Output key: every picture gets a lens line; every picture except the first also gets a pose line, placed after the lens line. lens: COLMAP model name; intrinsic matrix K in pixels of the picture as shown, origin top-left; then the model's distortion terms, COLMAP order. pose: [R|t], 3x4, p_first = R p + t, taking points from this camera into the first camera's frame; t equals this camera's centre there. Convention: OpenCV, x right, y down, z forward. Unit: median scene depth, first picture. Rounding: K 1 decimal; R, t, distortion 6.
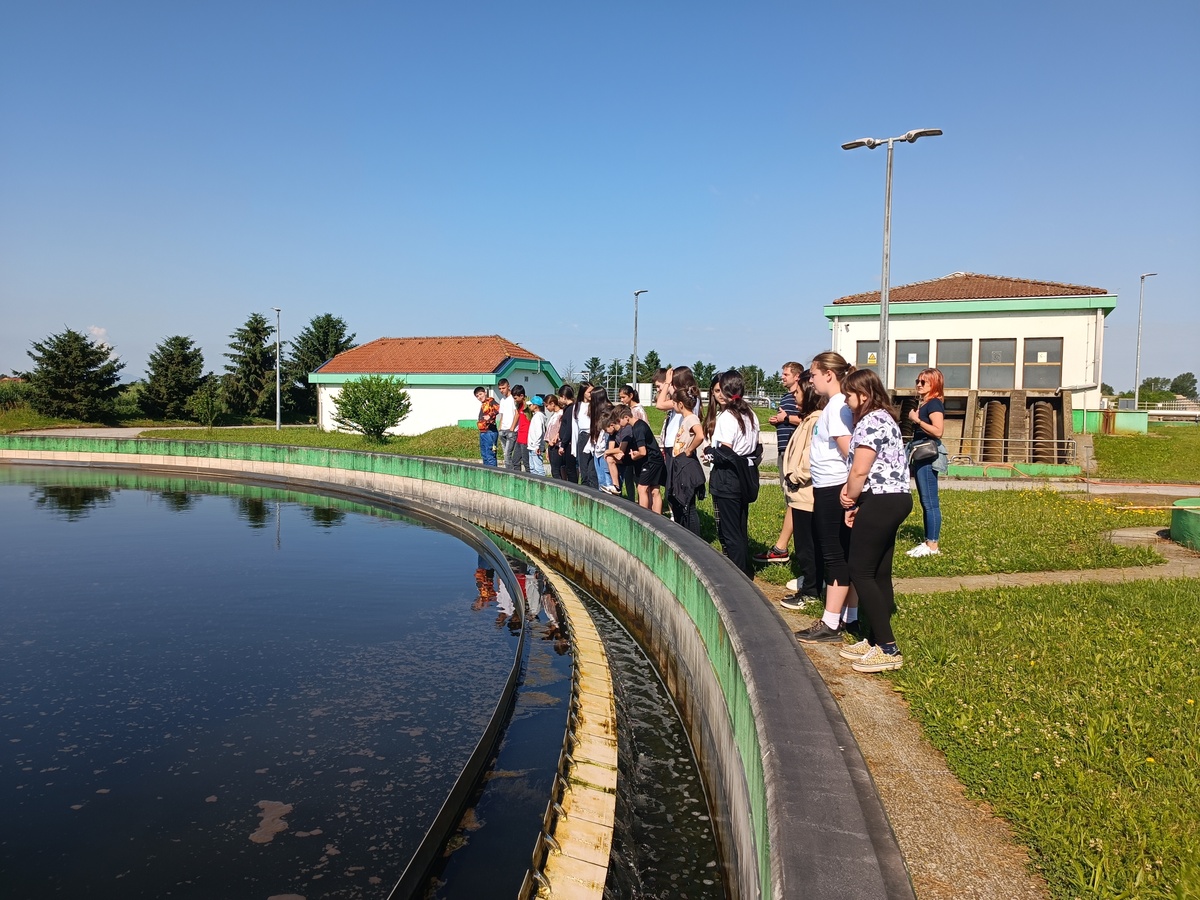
lens RADIAL K [[866.2, 0, 600.0], [0, 866.2, 450.0], [0, 0, 1]] dist [0.045348, -0.038937]
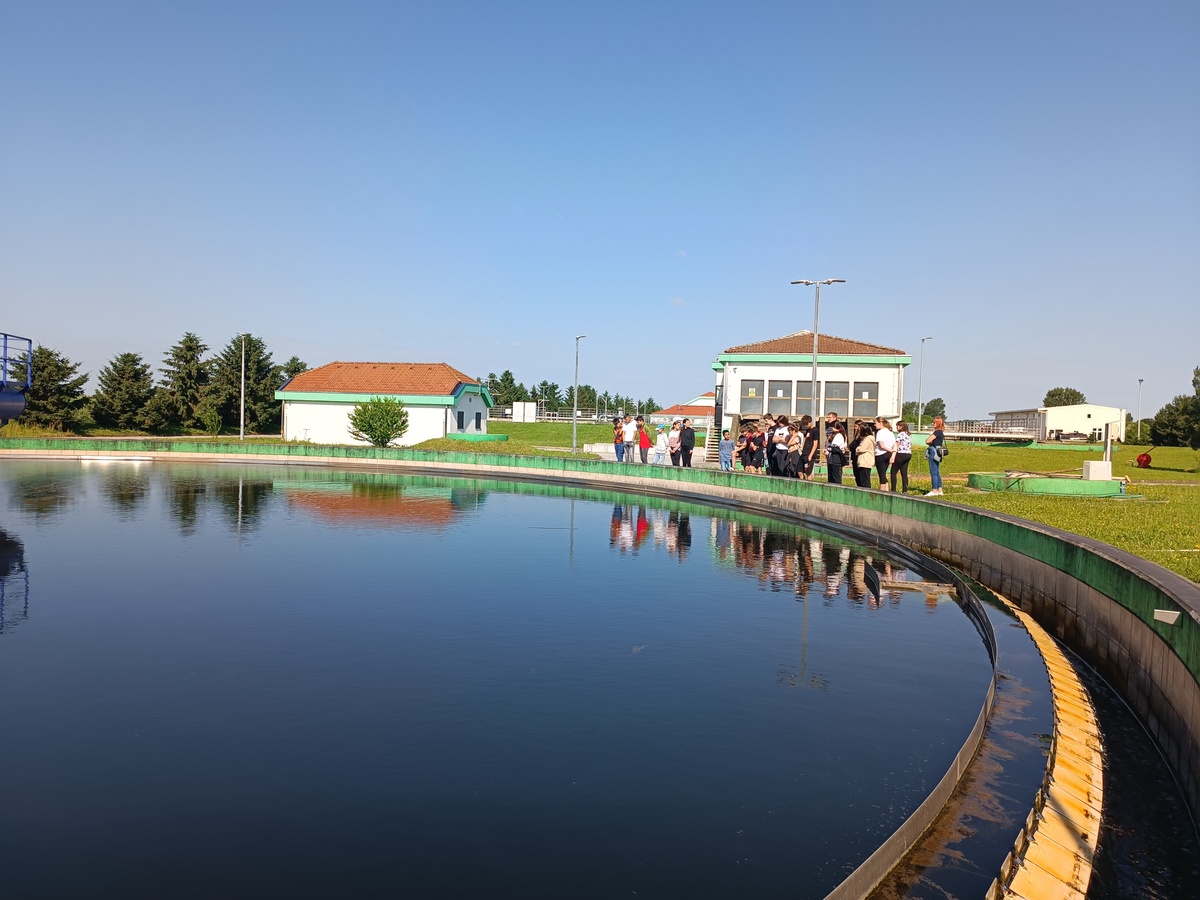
lens RADIAL K [[866.2, 0, 600.0], [0, 866.2, 450.0], [0, 0, 1]] dist [0.045348, -0.038937]
pose [[0.975491, 0.006717, 0.219939, -0.168223], [-0.003191, 0.999861, -0.016382, 0.007520], [-0.220018, 0.015279, 0.975376, -0.219398]]
